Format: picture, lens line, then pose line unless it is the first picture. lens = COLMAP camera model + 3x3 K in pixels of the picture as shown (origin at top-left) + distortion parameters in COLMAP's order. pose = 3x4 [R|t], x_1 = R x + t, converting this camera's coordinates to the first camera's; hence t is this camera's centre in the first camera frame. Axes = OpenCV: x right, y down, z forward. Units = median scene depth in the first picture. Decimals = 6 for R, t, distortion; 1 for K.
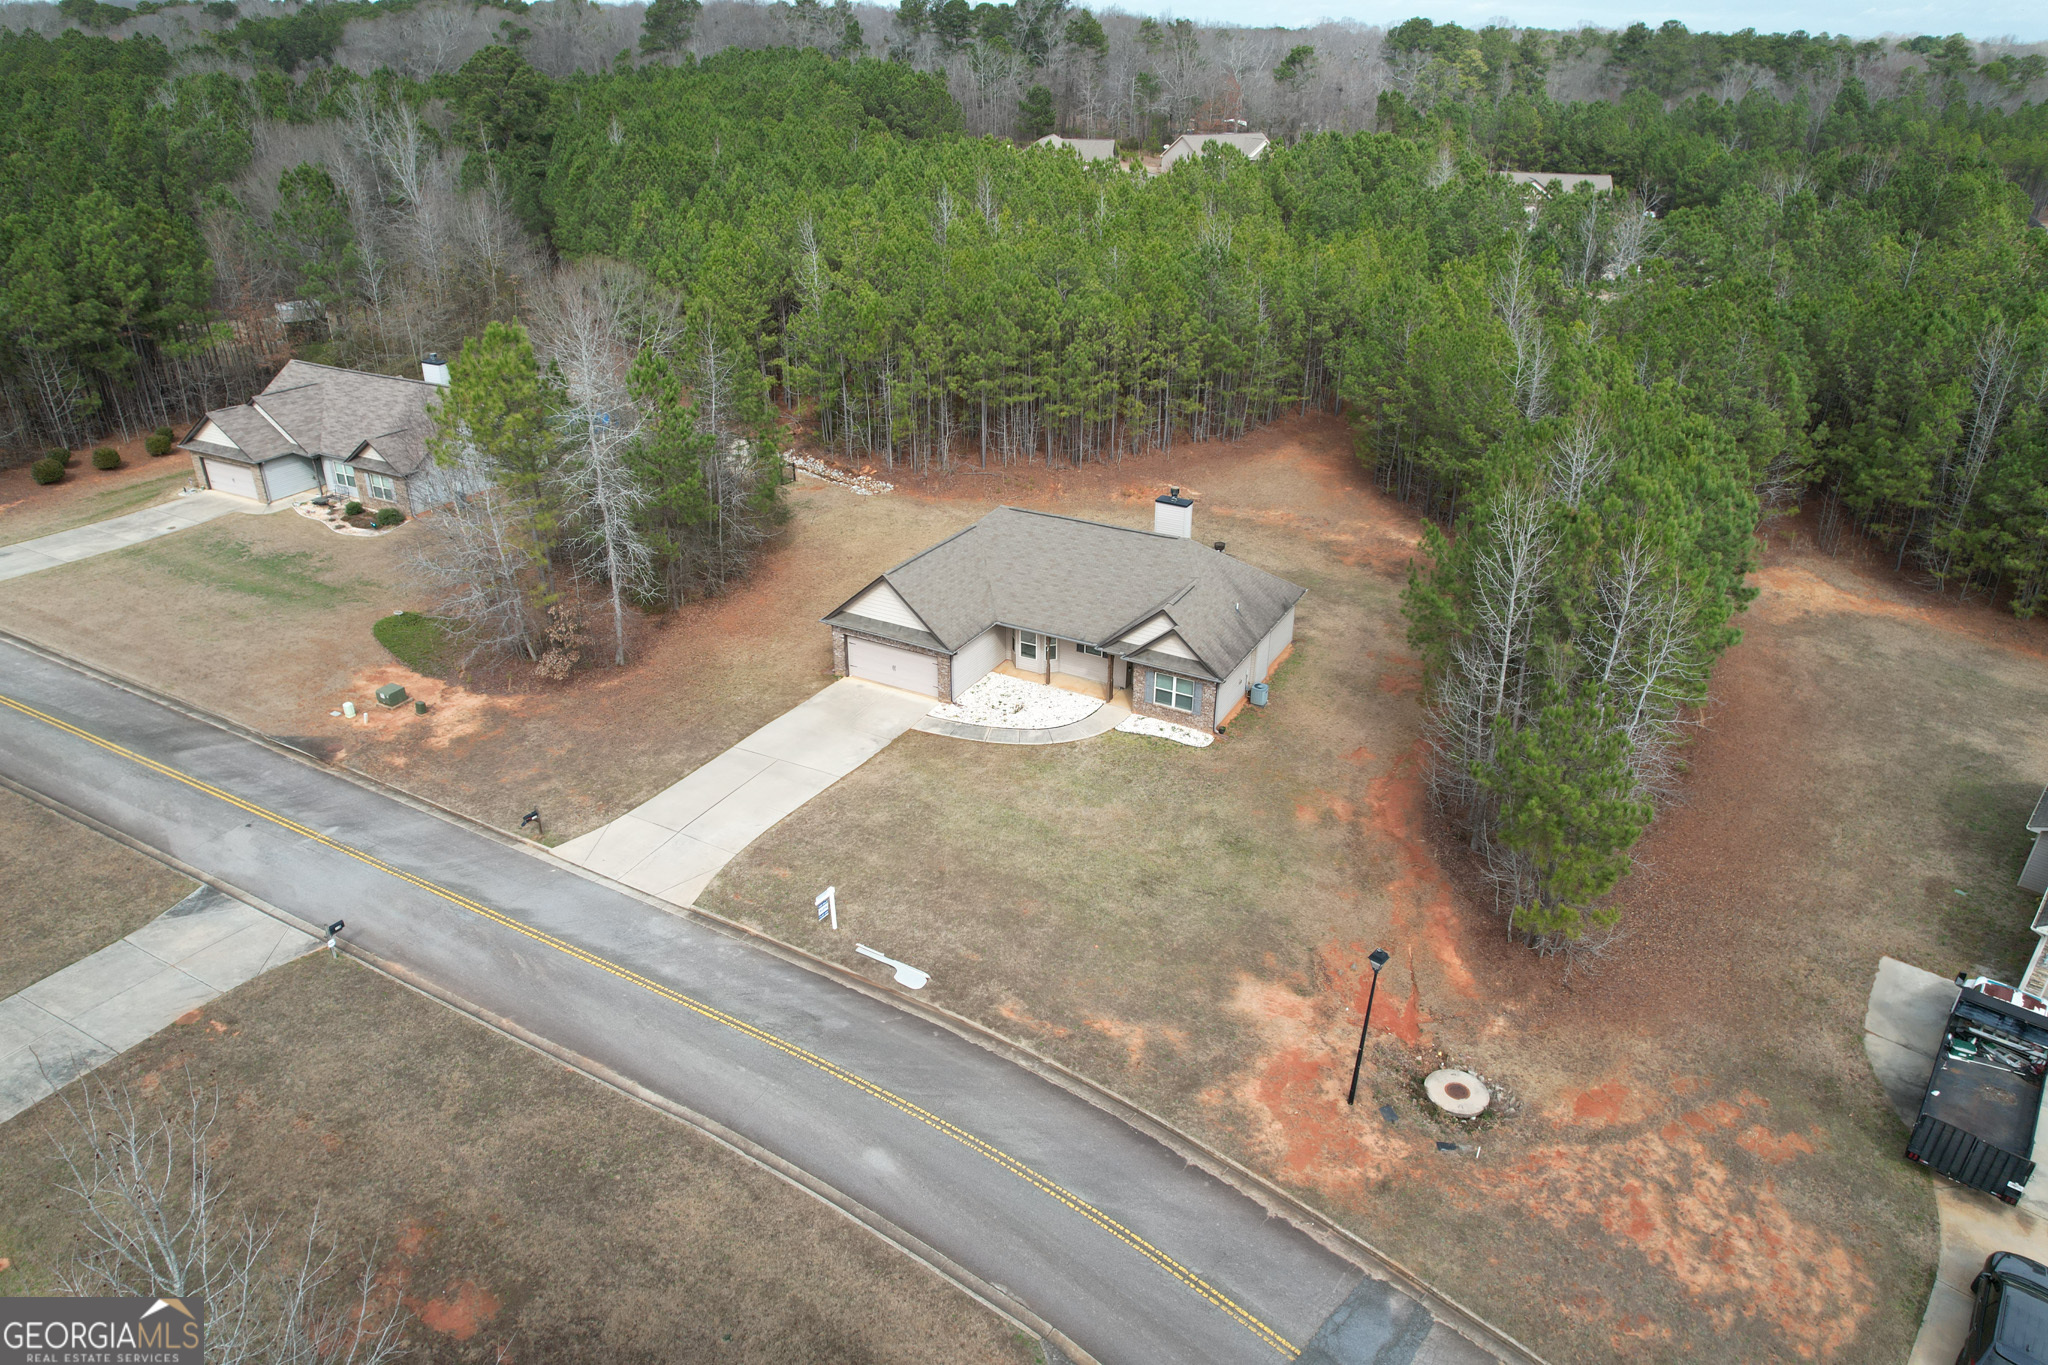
lens RADIAL K [[1312.4, 0, 1026.8], [0, 1312.4, 683.7], [0, 0, 1]] dist [-0.081131, 0.074362]
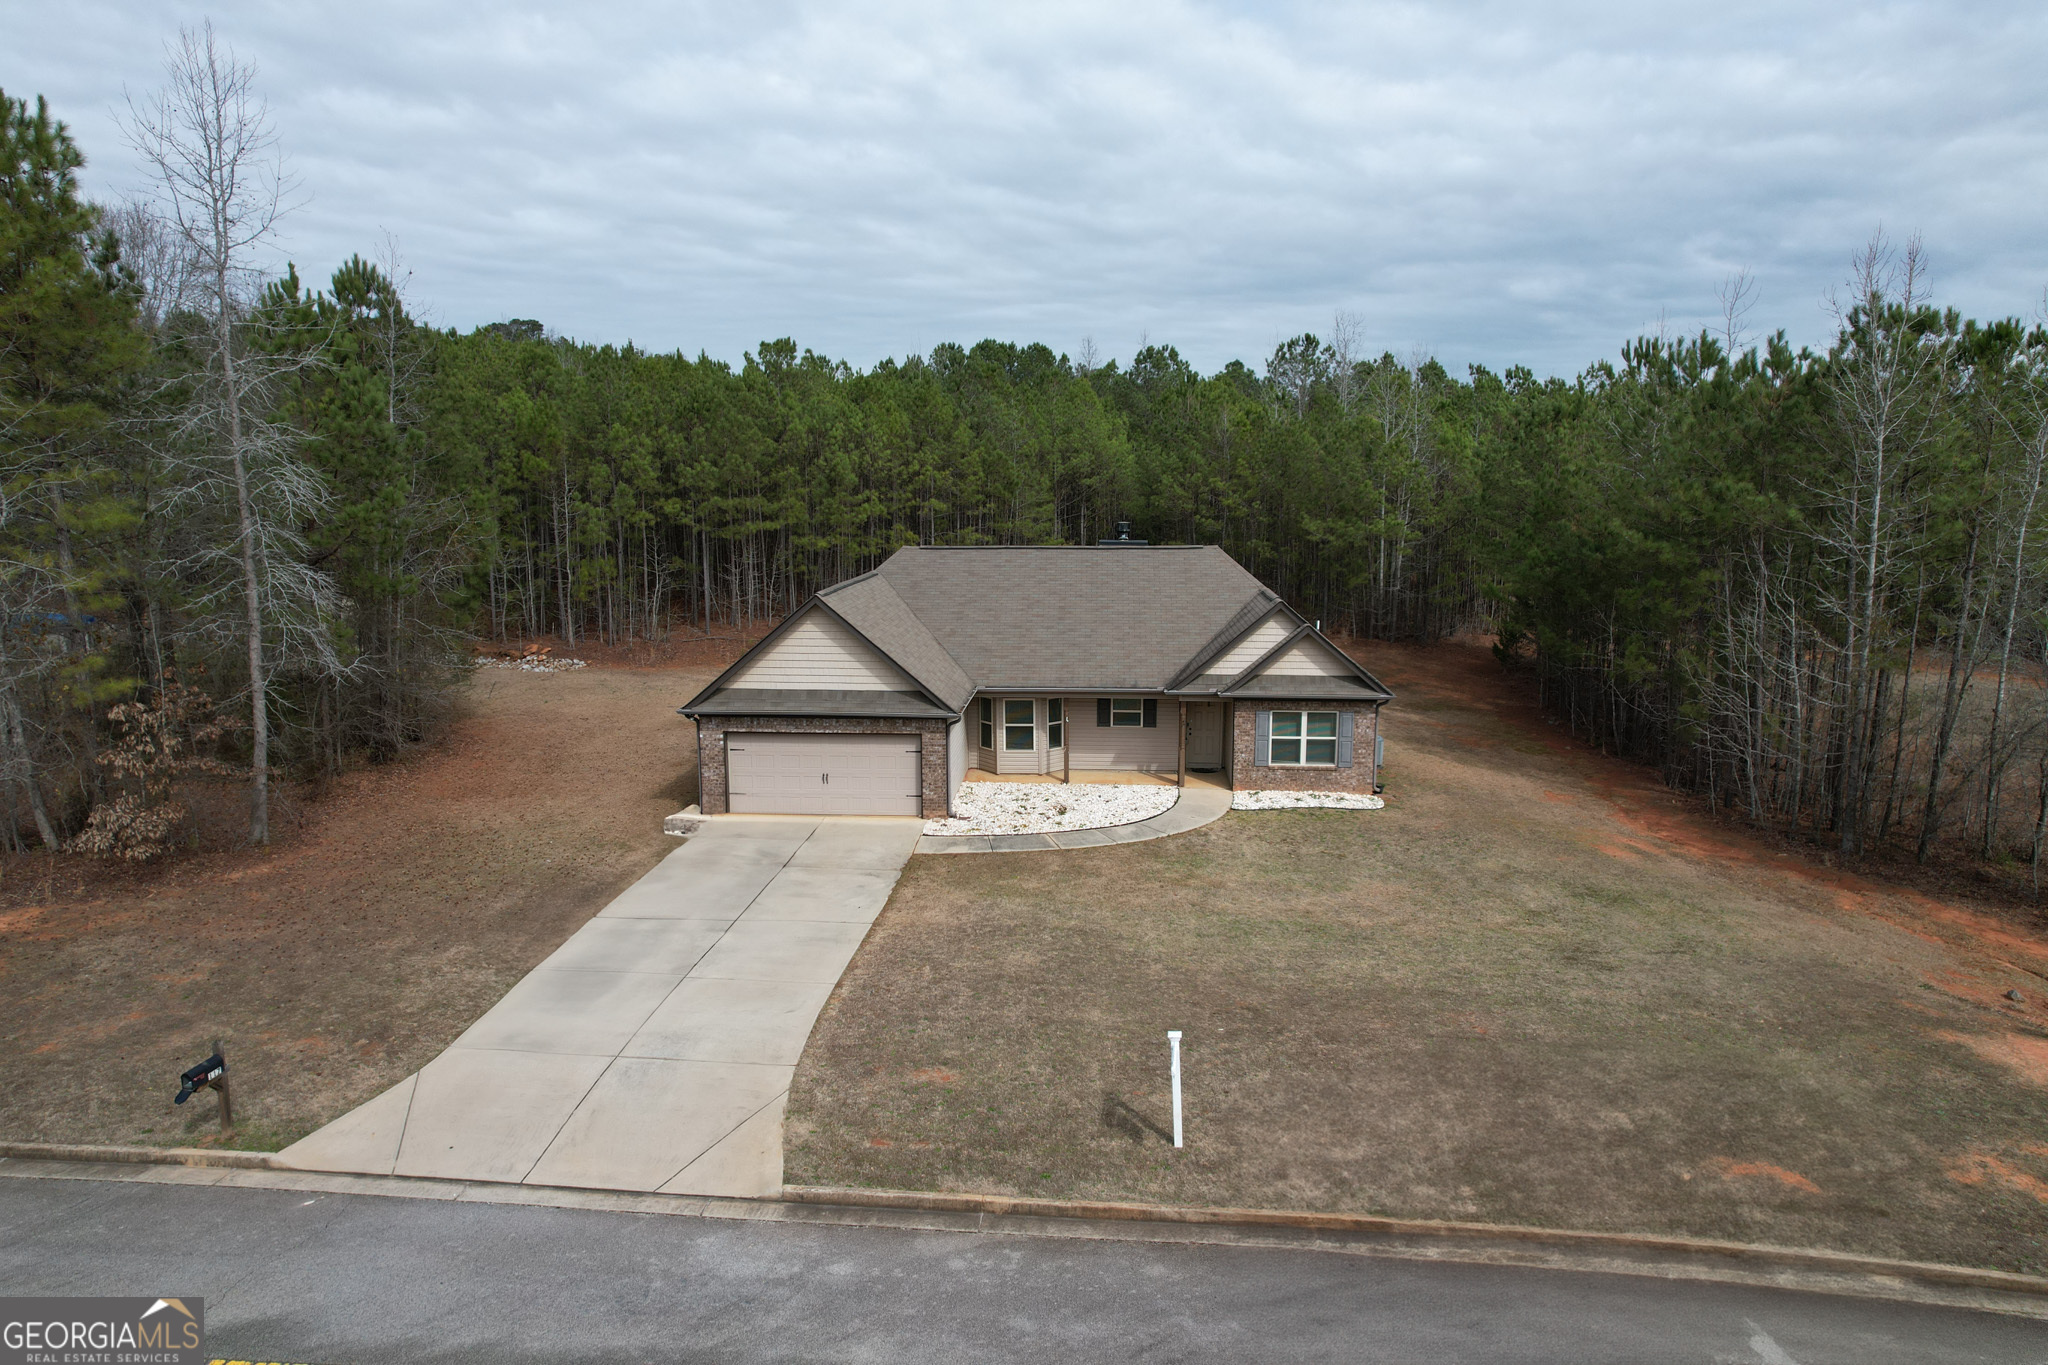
lens RADIAL K [[1312.4, 0, 1026.8], [0, 1312.4, 683.7], [0, 0, 1]] dist [-0.081131, 0.074362]
pose [[0.907083, -0.077727, 0.413713, -0.270147], [0.194709, 0.948822, -0.248646, 0.113473], [-0.373214, 0.306096, 0.875795, 0.497143]]
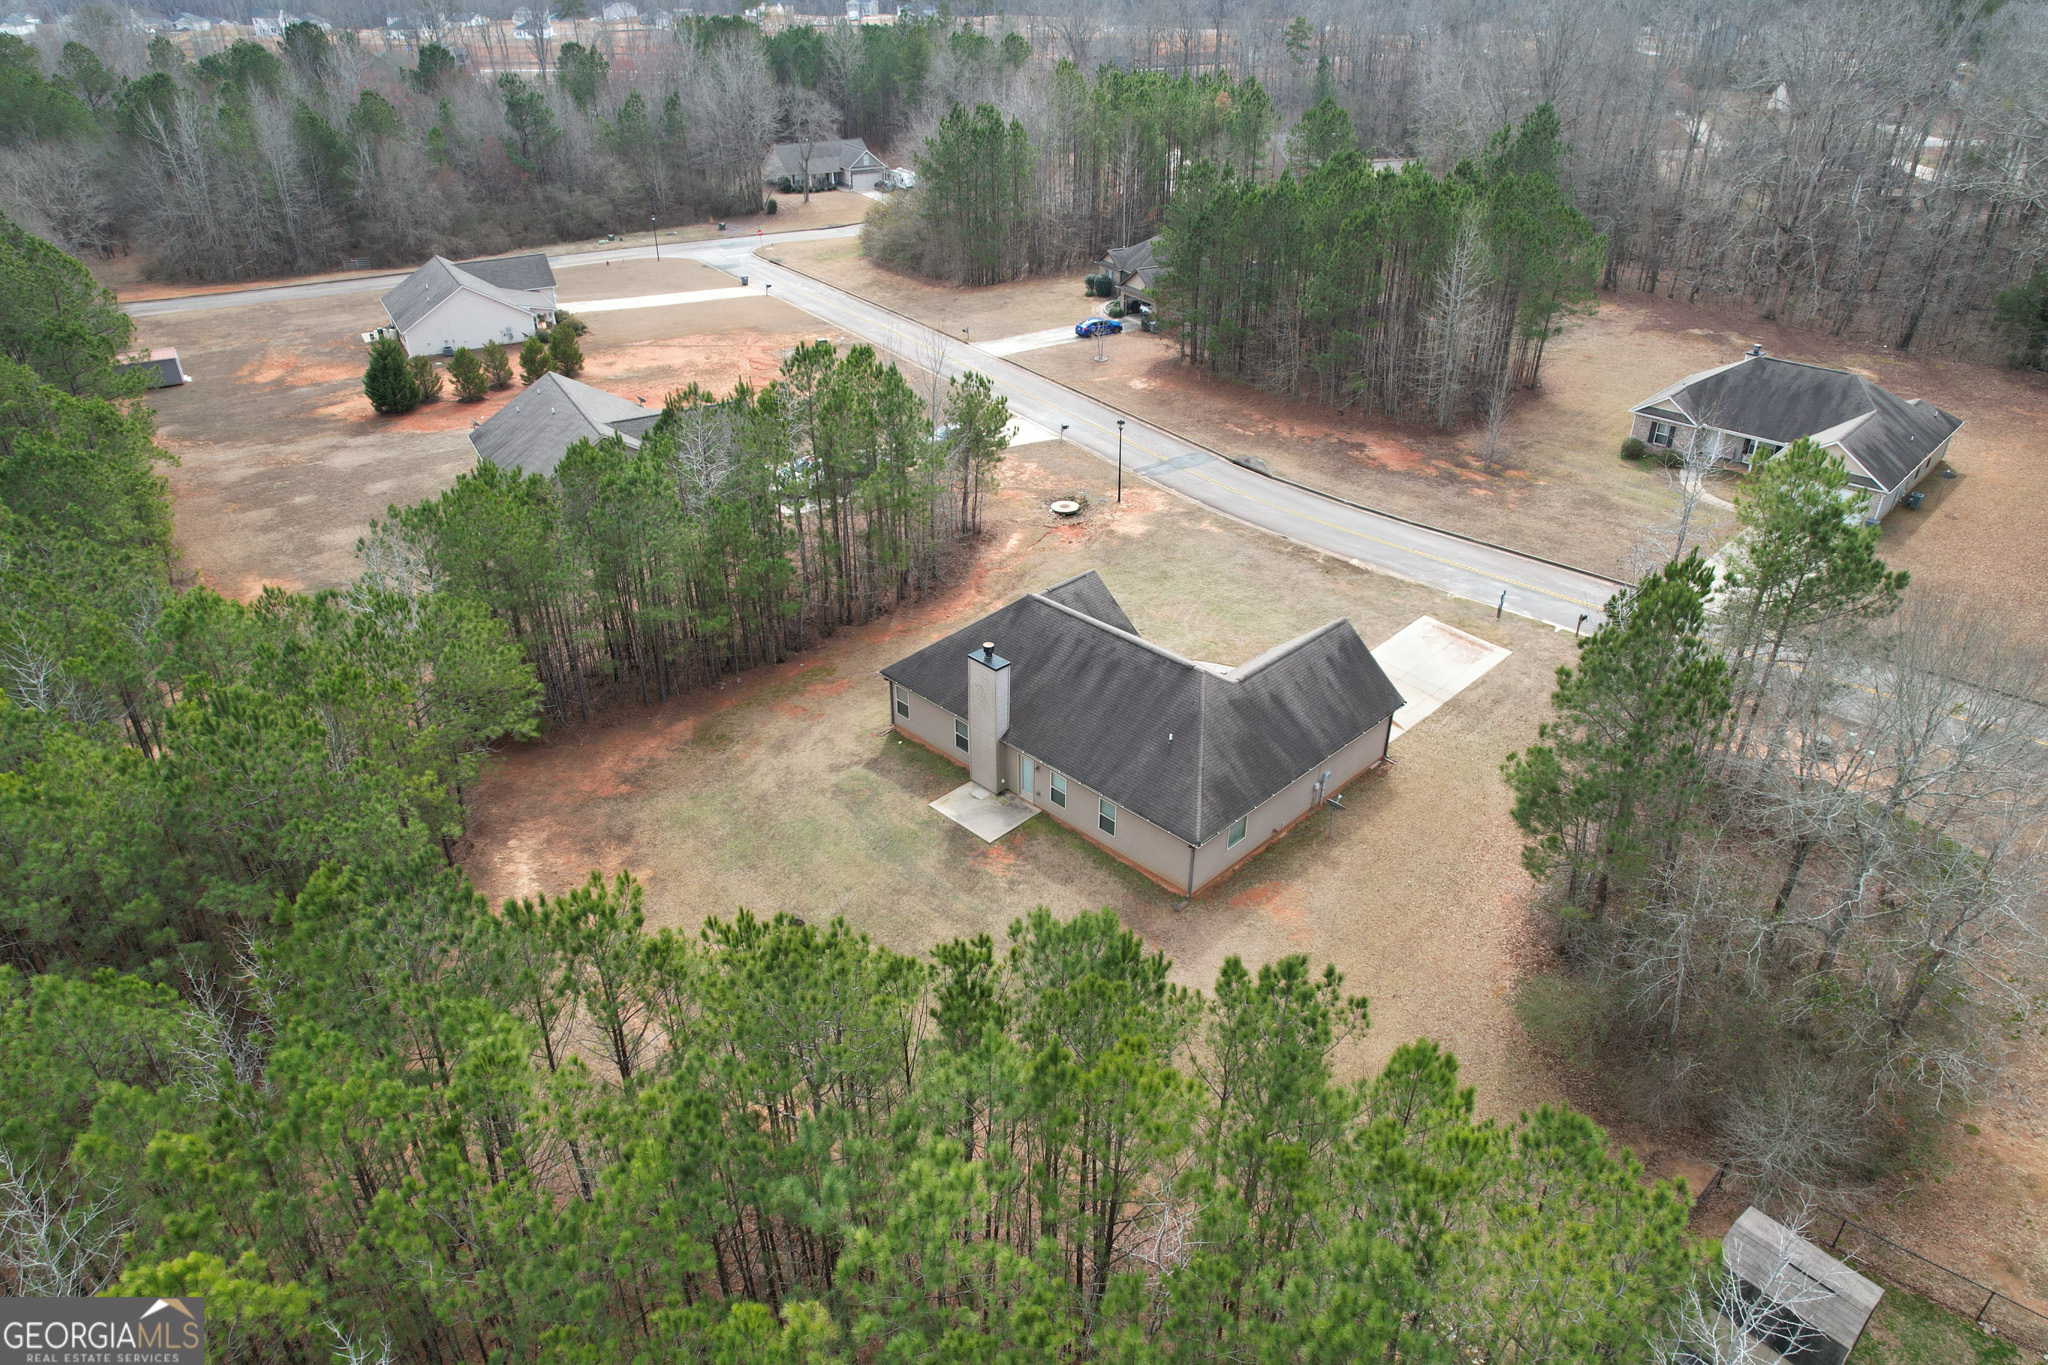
lens RADIAL K [[1312.4, 0, 1026.8], [0, 1312.4, 683.7], [0, 0, 1]] dist [-0.081131, 0.074362]
pose [[-0.959895, -0.149664, 0.237071, -0.123272], [0.115562, 0.559202, 0.820937, -0.932645], [-0.255436, 0.815410, -0.519480, 1.670047]]
